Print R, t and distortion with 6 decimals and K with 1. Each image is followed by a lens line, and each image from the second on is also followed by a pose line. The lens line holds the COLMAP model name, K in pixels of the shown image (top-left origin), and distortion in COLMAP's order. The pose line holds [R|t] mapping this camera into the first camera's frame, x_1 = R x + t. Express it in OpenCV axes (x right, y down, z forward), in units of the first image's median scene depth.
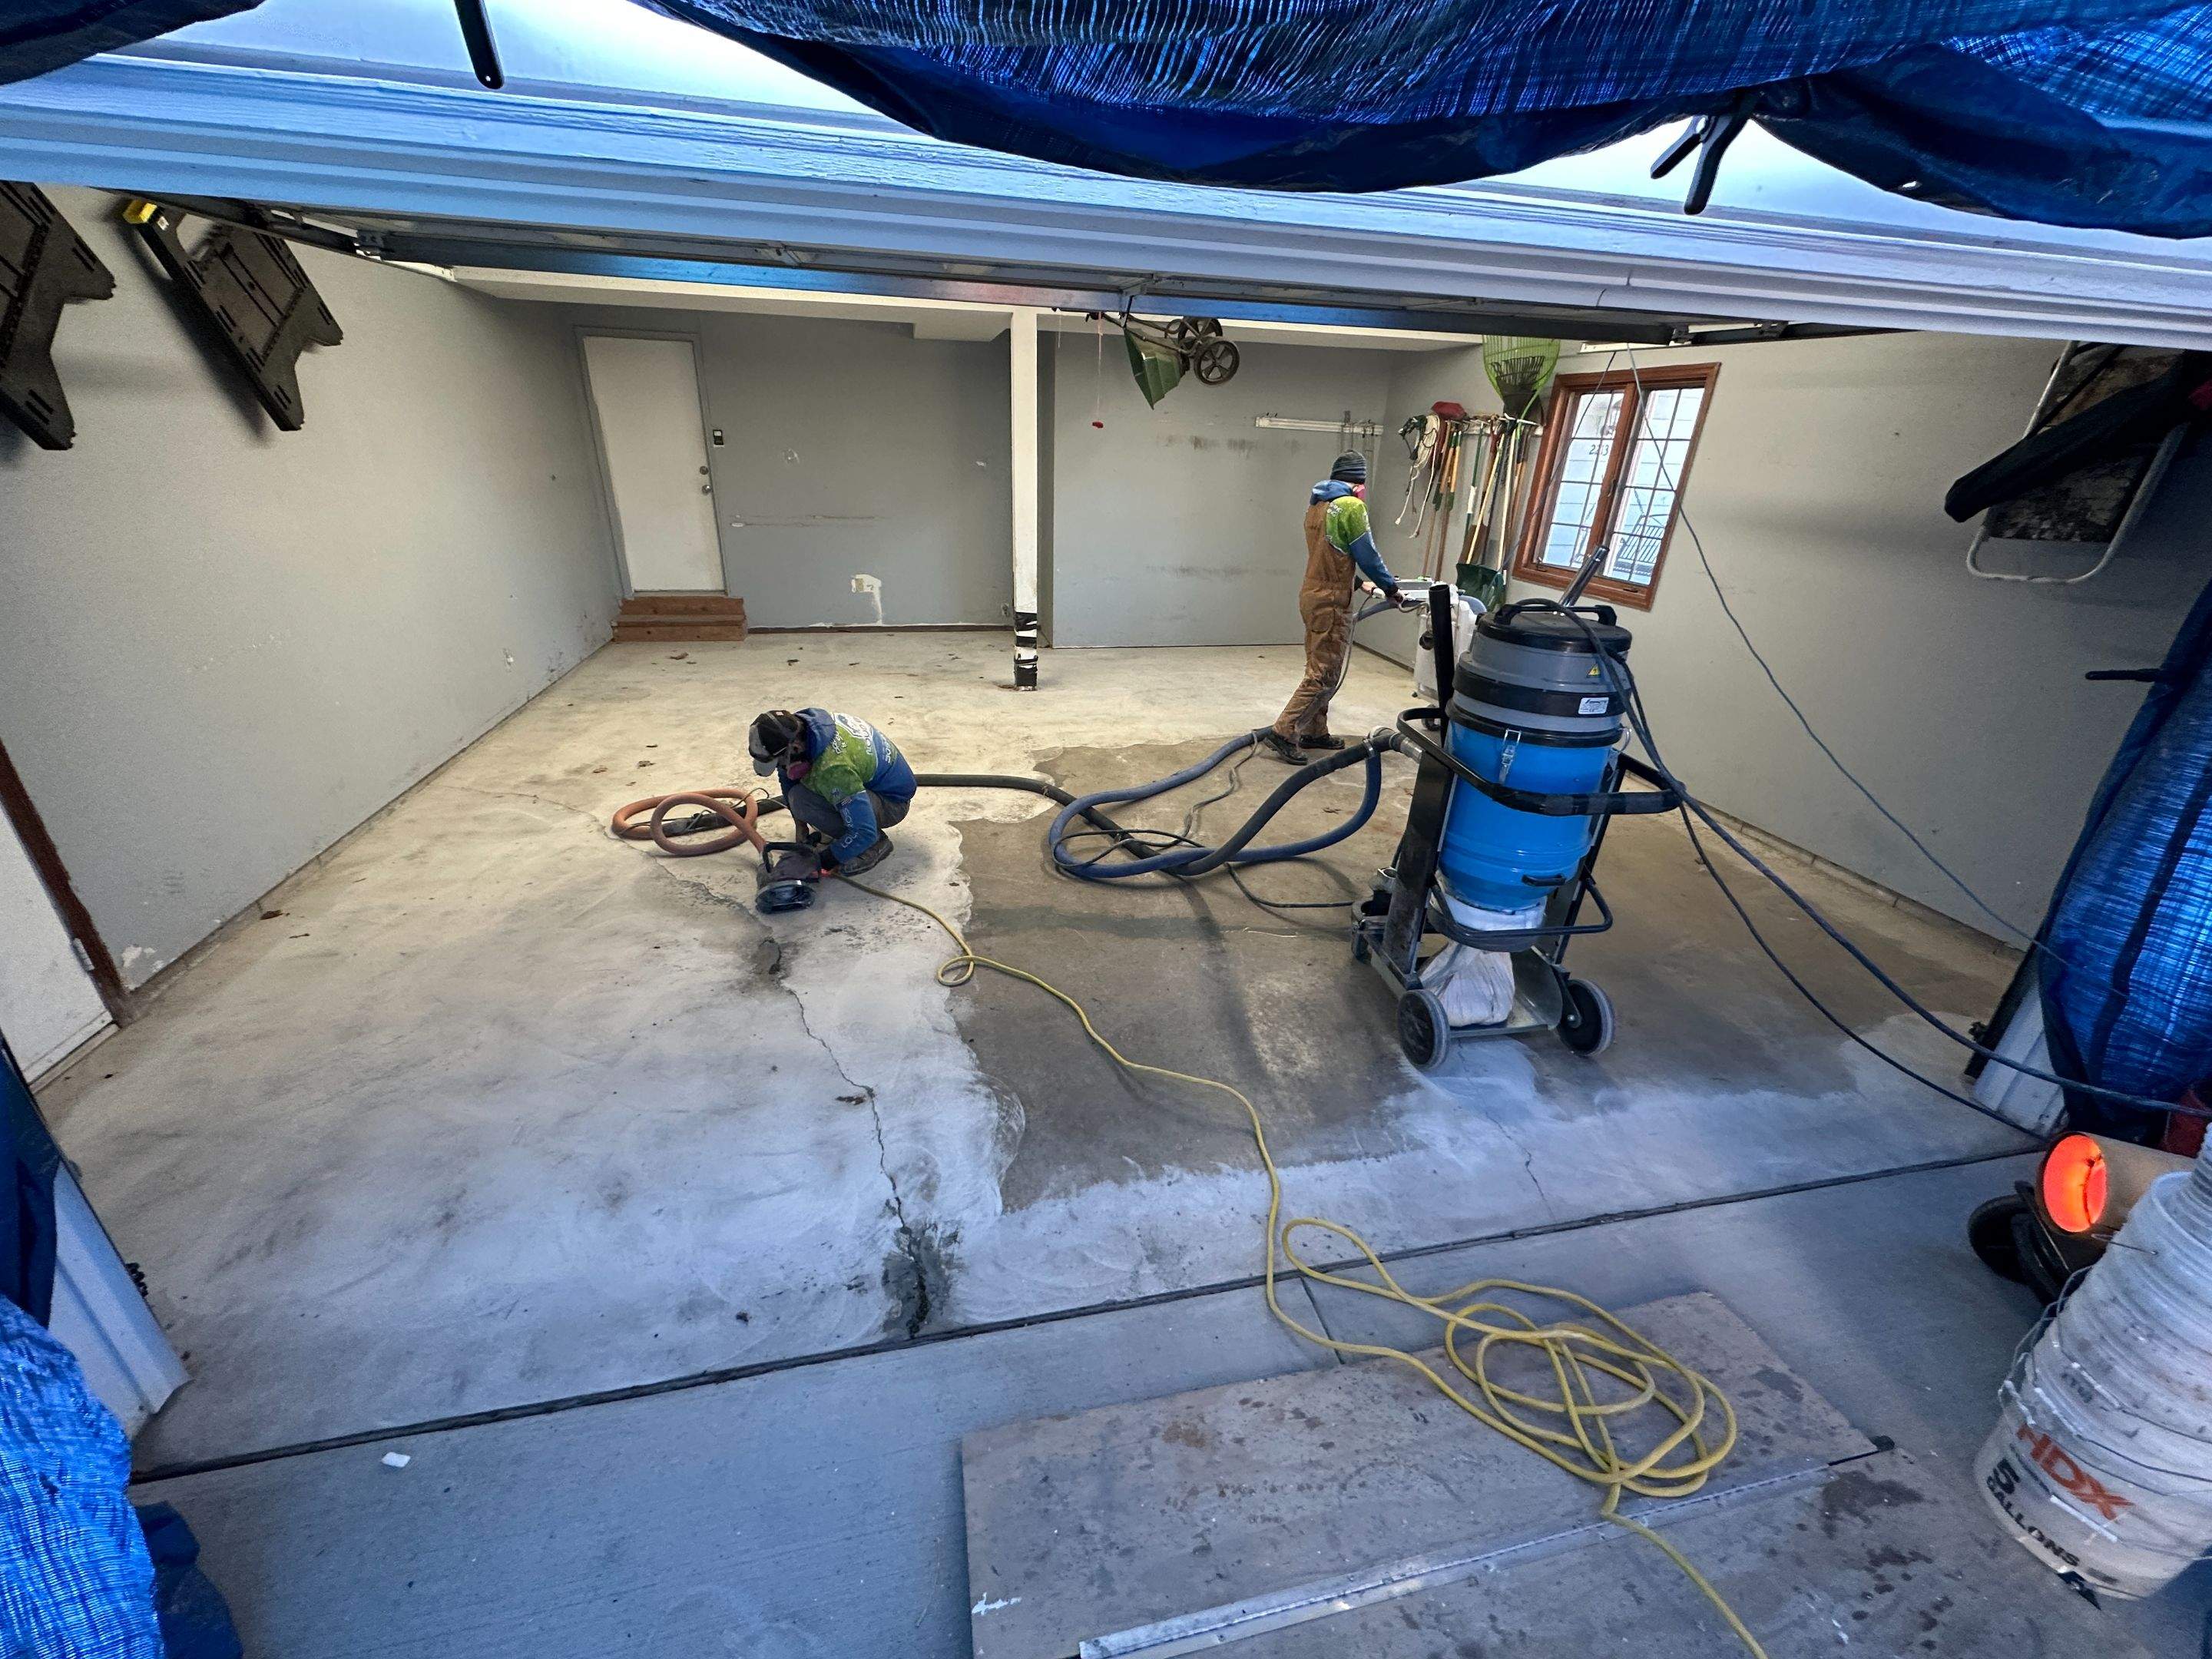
lens RADIAL K [[876.4, 0, 1104.0], [0, 876.4, 829.9], [0, 0, 1]] dist [-0.000729, 0.000340]
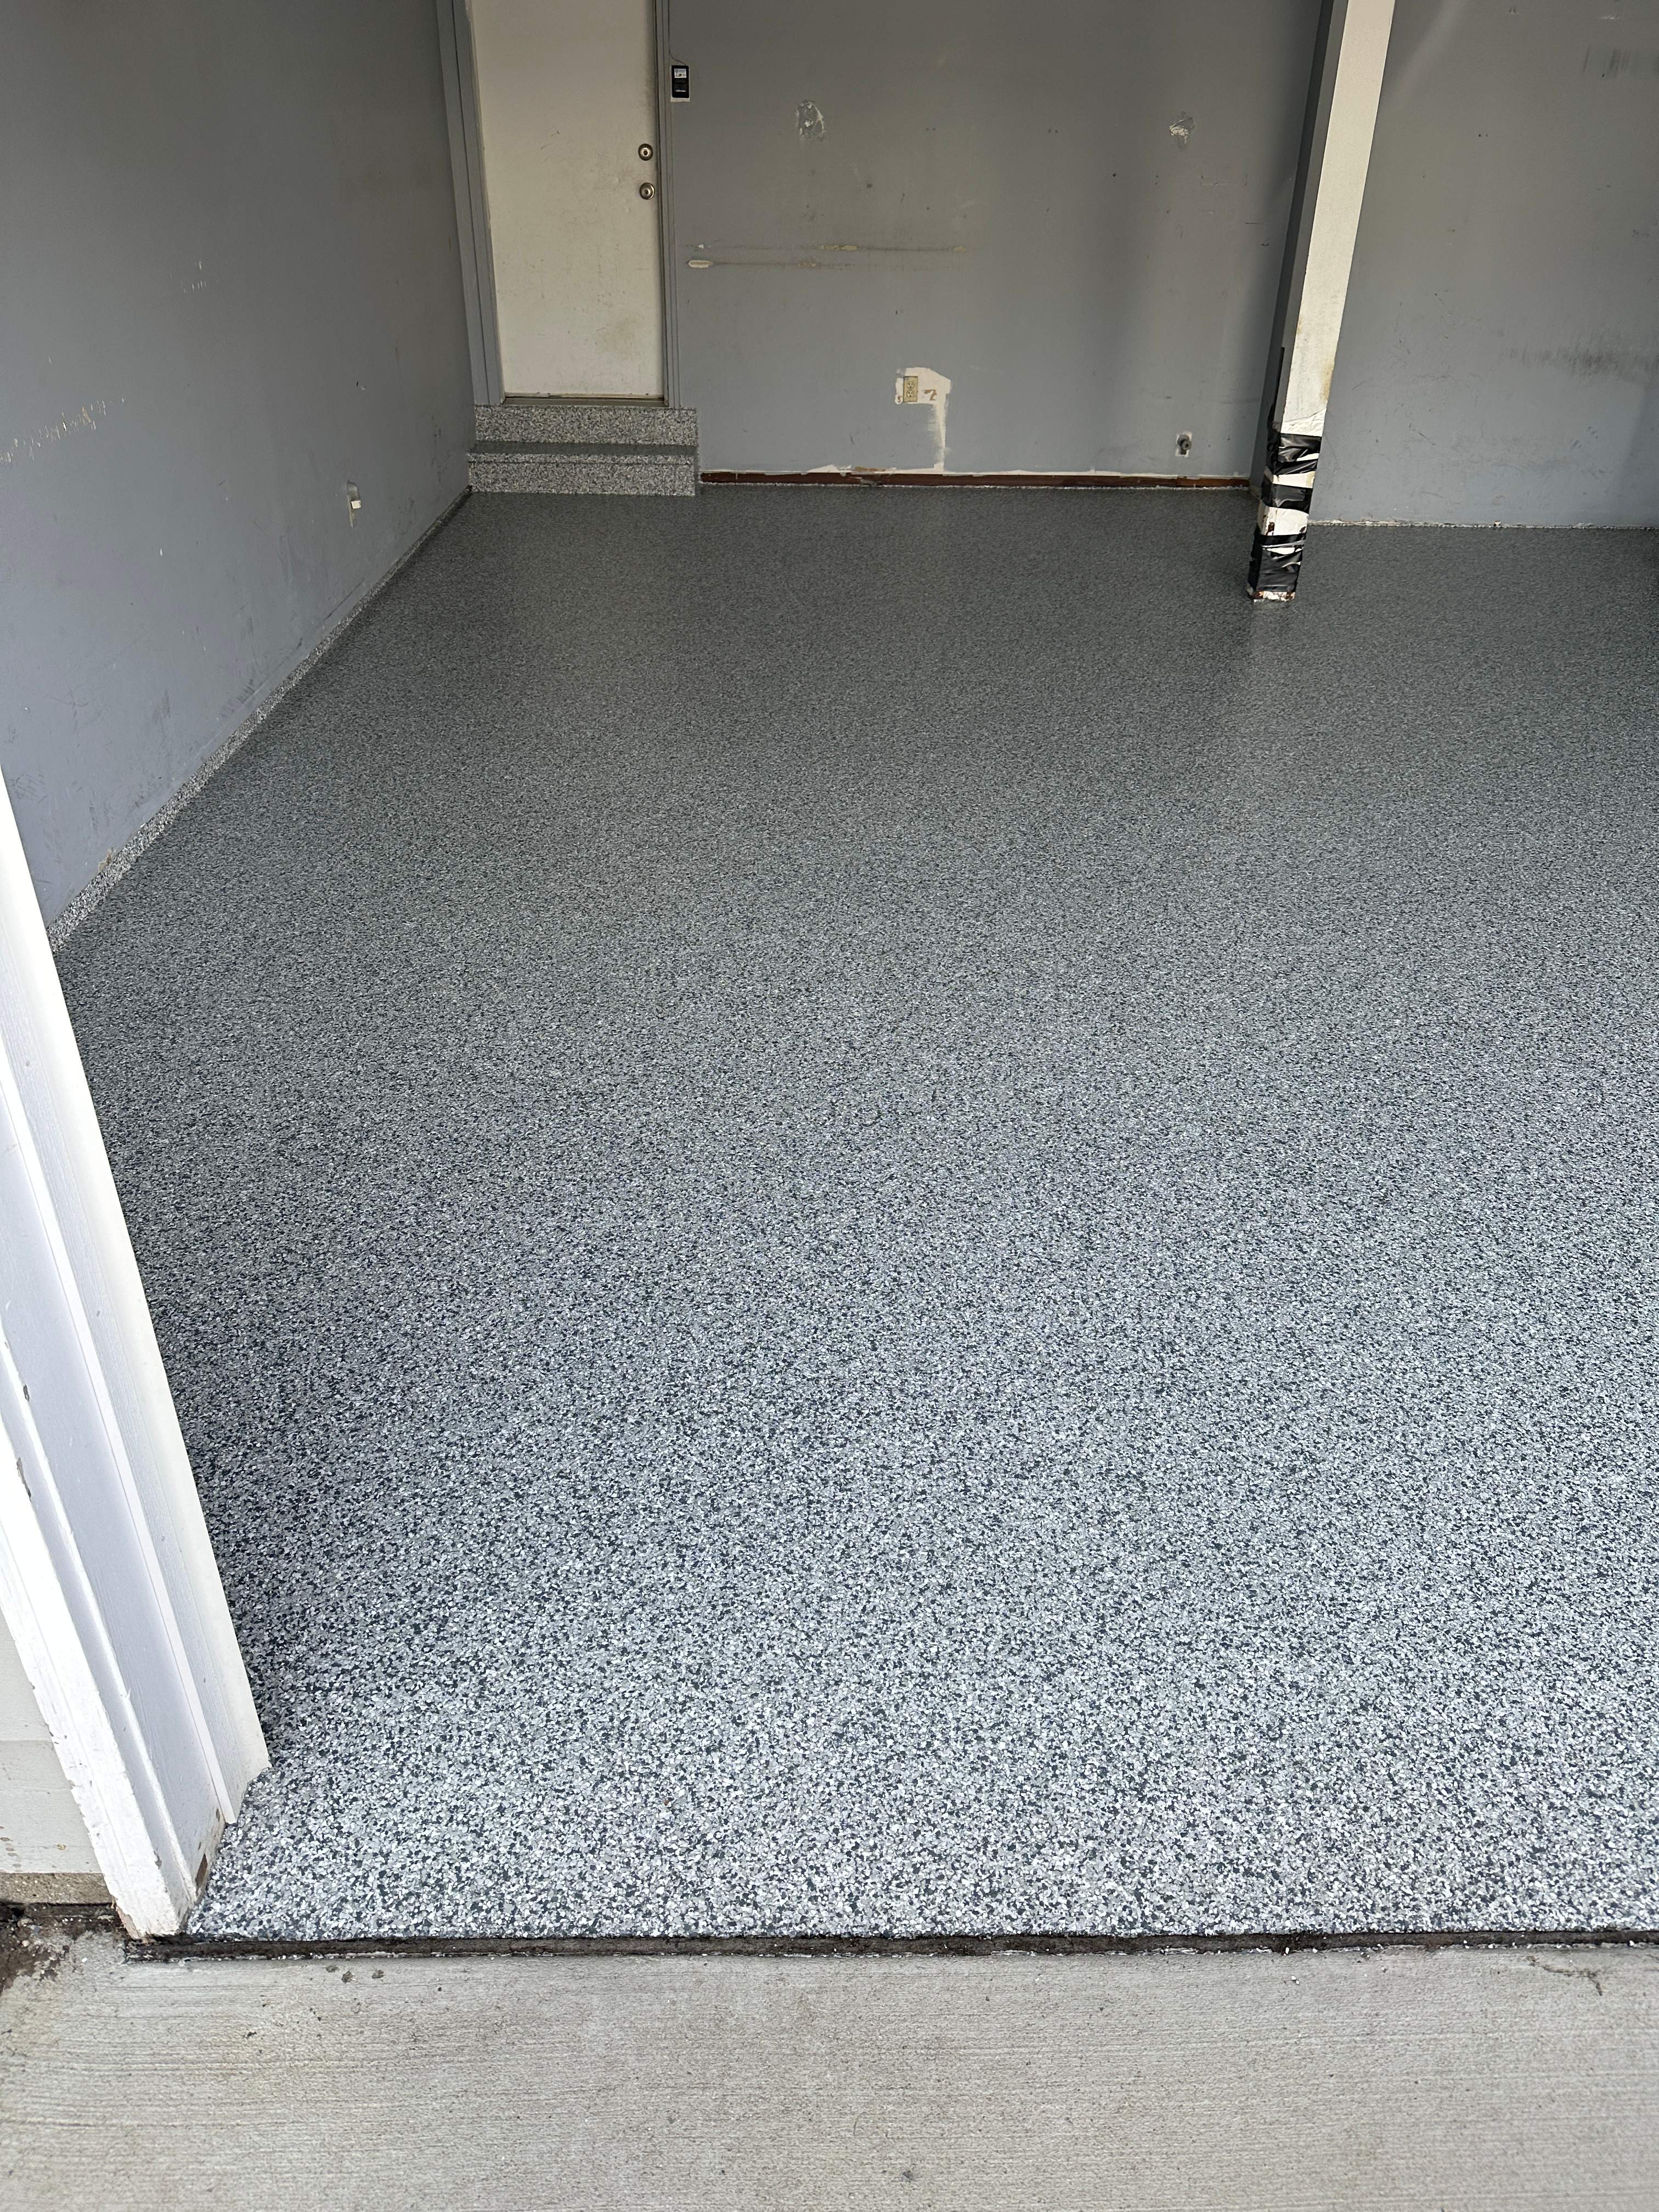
lens RADIAL K [[1547.3, 0, 818.7], [0, 1547.3, 1100.5], [0, 0, 1]] dist [0.039510, -0.047616]
pose [[0.980139, 0.088819, -0.177312, -0.186098], [-0.065875, 0.989146, 0.131344, 0.026705], [0.187053, -0.117055, 0.975351, 0.061305]]
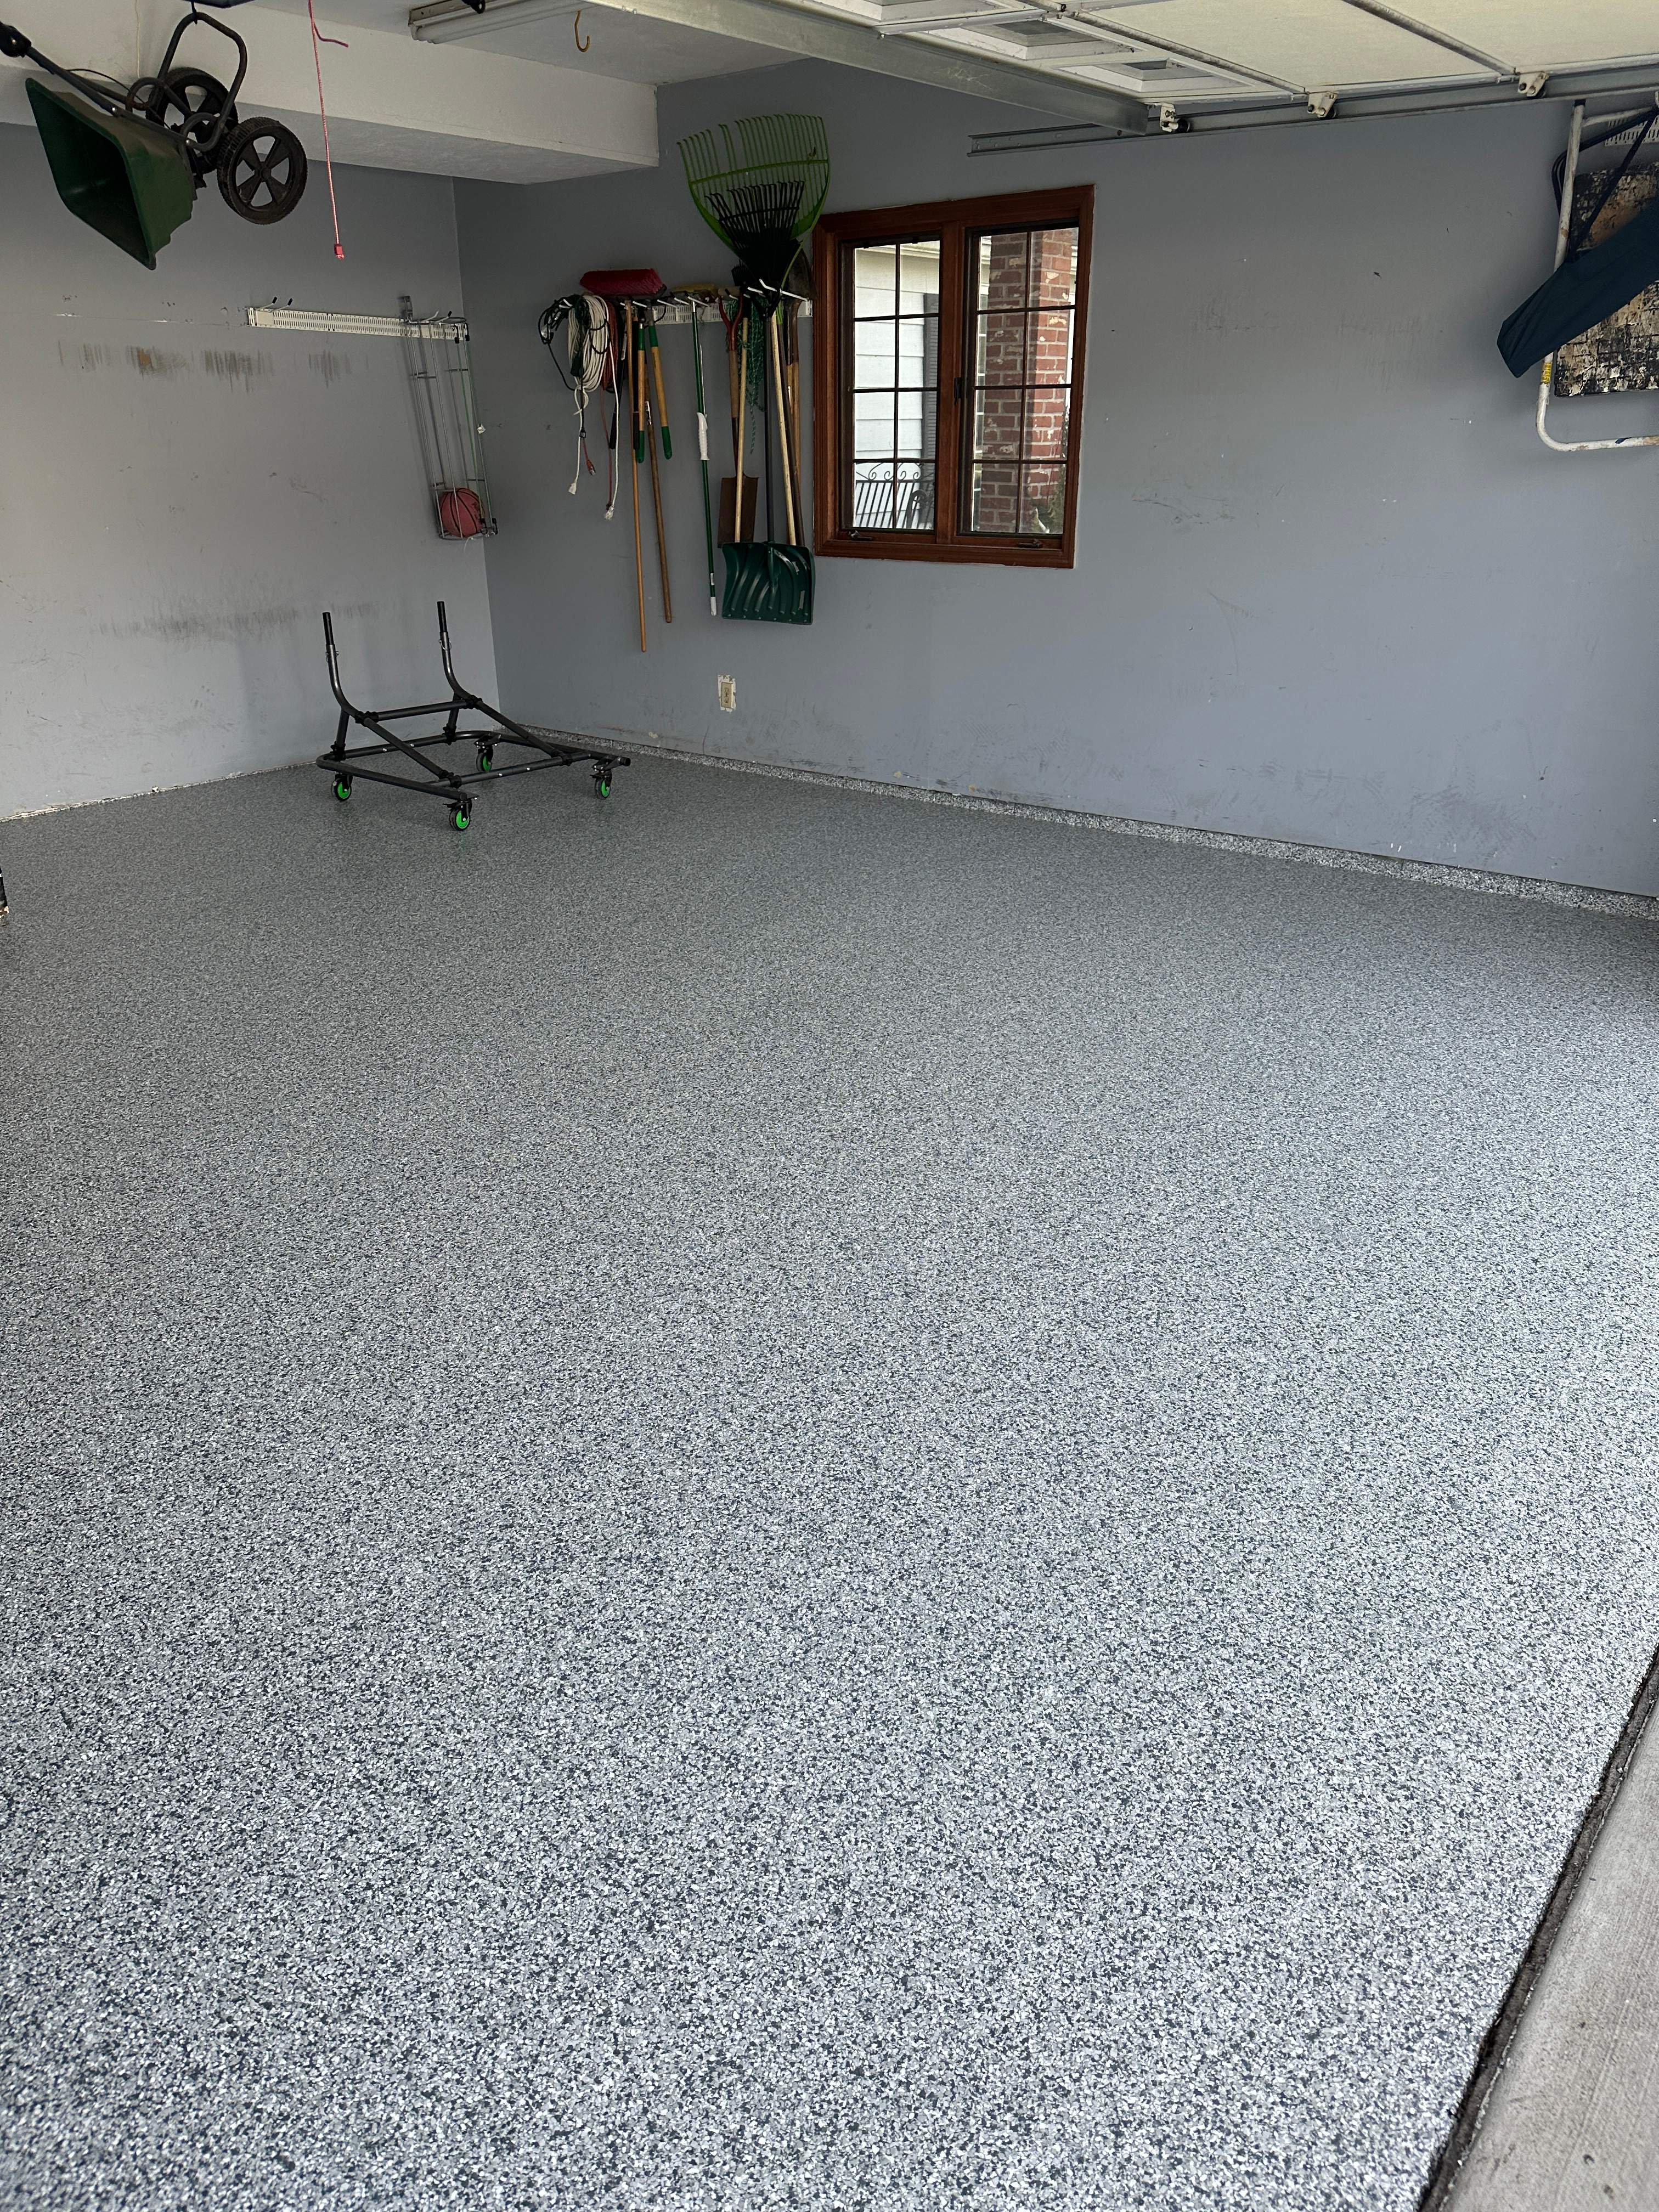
lens RADIAL K [[1547.3, 0, 804.2], [0, 1547.3, 1092.7], [0, 0, 1]] dist [0.039510, -0.047616]
pose [[0.781816, -0.283364, 0.555400, -0.263570], [0.288144, 0.954139, 0.081191, -0.026782], [-0.552935, 0.096559, 0.827610, 0.162697]]
